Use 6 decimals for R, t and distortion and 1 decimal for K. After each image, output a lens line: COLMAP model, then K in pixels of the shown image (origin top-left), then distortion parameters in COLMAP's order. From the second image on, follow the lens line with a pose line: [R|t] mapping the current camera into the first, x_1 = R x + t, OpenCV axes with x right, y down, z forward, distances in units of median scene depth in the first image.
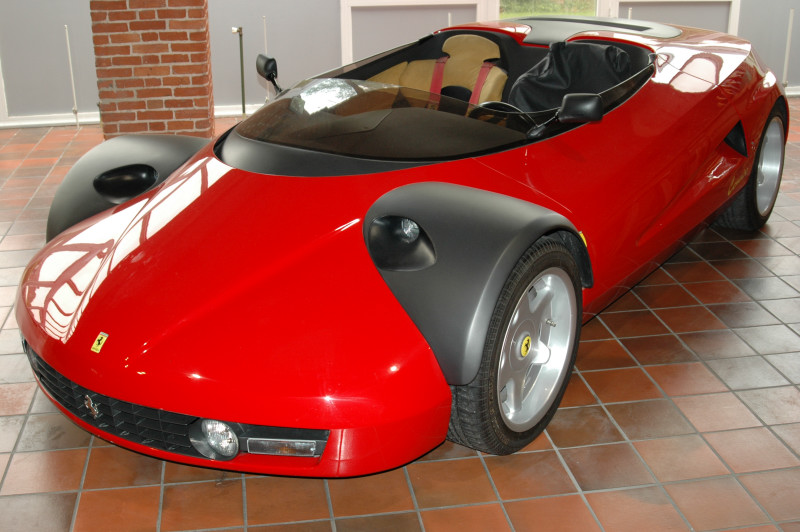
lens RADIAL K [[973.6, 0, 399.2], [0, 973.6, 263.2], [0, 0, 1]] dist [-0.033598, 0.000000]
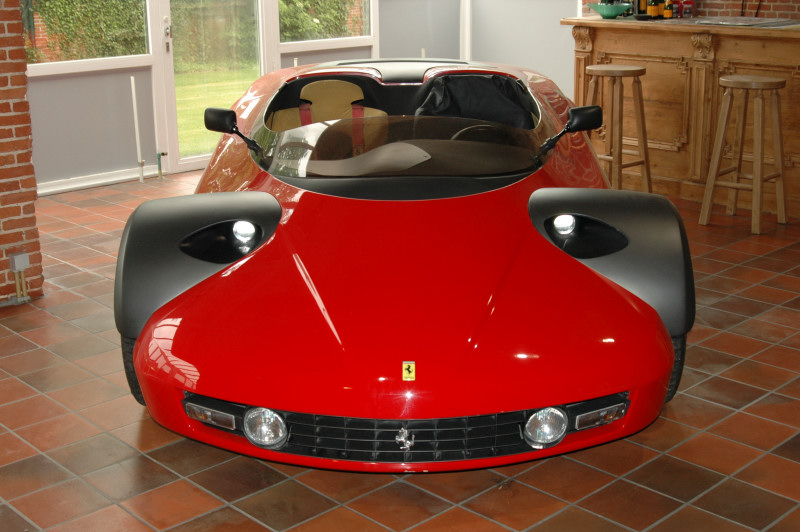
lens RADIAL K [[1083.5, 0, 402.4], [0, 1083.5, 267.2], [0, 0, 1]] dist [0.035642, 0.000000]
pose [[0.814061, -0.165777, 0.556618, -0.492111], [0.215584, 0.976176, -0.024561, 0.001889], [-0.539285, 0.139992, 0.830406, 0.034781]]
